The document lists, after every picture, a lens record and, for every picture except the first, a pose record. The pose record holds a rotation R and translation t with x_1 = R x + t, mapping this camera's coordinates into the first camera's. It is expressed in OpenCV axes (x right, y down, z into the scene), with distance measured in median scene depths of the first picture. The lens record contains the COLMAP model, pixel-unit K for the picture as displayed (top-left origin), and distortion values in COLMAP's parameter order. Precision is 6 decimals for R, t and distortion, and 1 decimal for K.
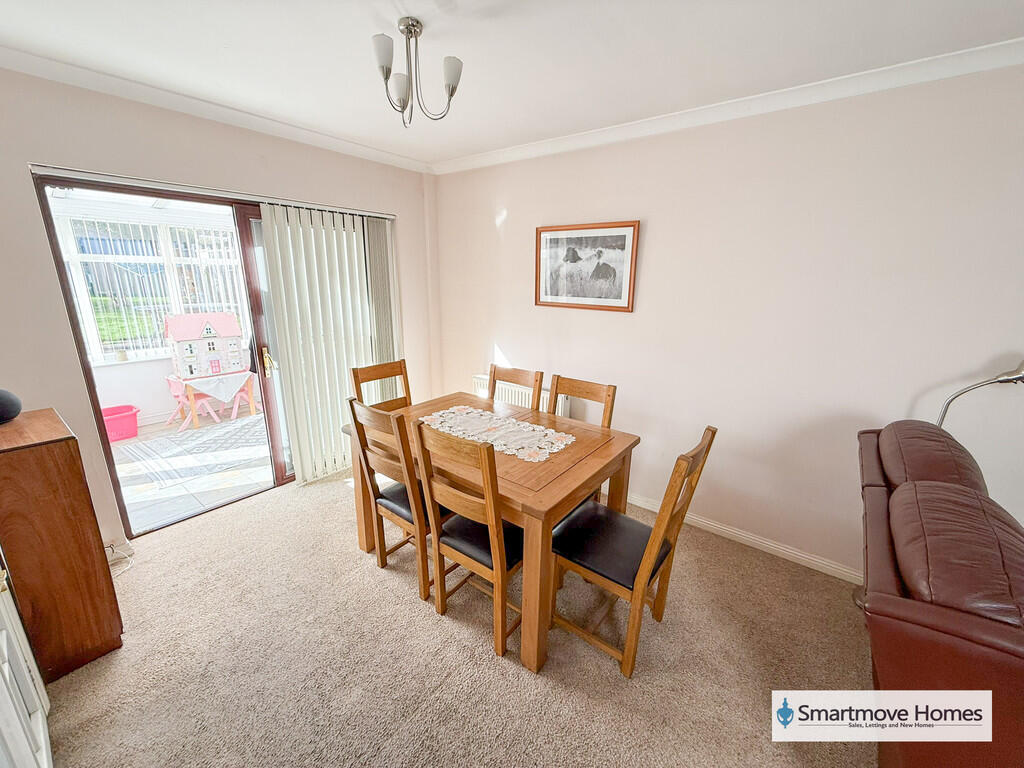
lens RADIAL K [[409.6, 0, 514.0], [0, 409.6, 384.0], [0, 0, 1]] dist [-0.000478, -0.000308]
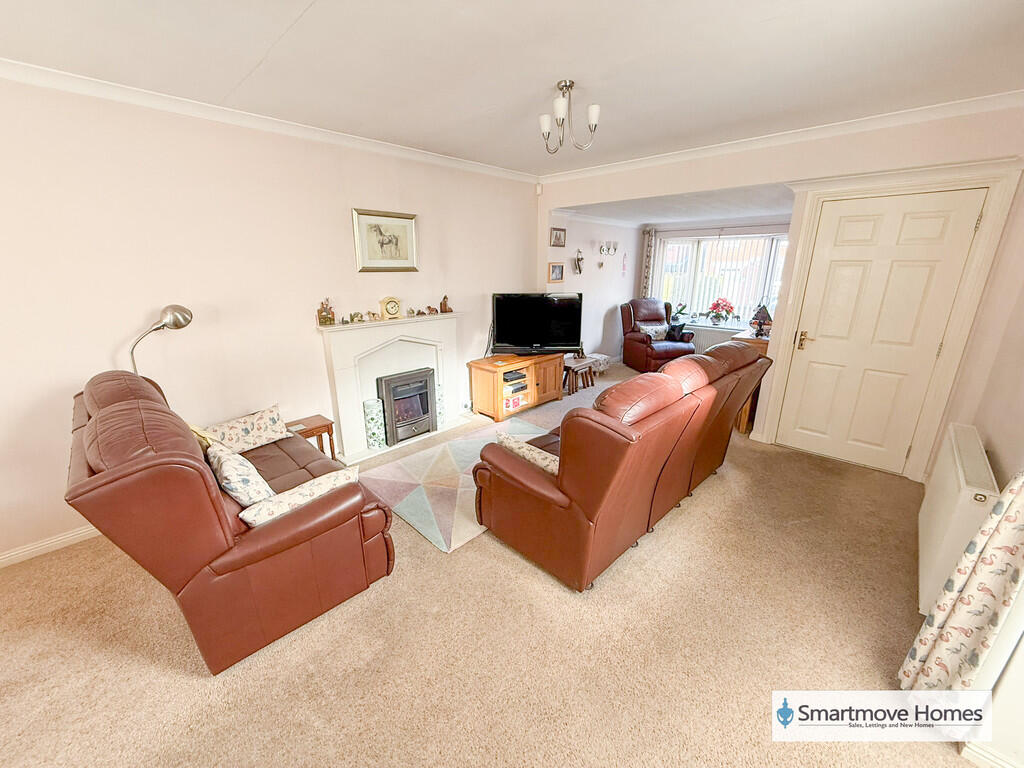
lens RADIAL K [[409.6, 0, 506.9], [0, 409.6, 386.6], [0, 0, 1]] dist [-0.000478, -0.000308]
pose [[0.100435, -0.308074, 0.946046, -0.056637], [0.257491, 0.926508, 0.274375, 0.055794], [-0.961047, 0.216042, 0.172380, -0.218610]]
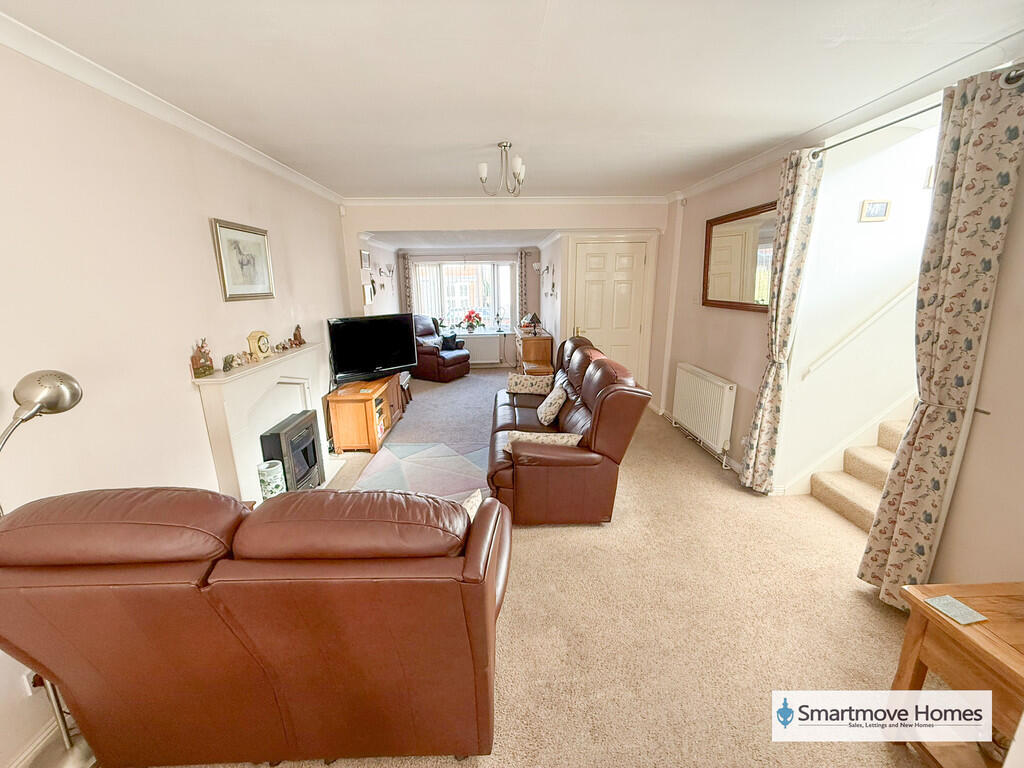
lens RADIAL K [[409.6, 0, 506.7], [0, 409.6, 384.4], [0, 0, 1]] dist [-0.000478, -0.000308]
pose [[-0.641913, -0.201069, 0.739945, 0.030809], [0.196125, 0.889852, 0.411945, -0.117512], [-0.741271, 0.409555, -0.531773, 0.400102]]
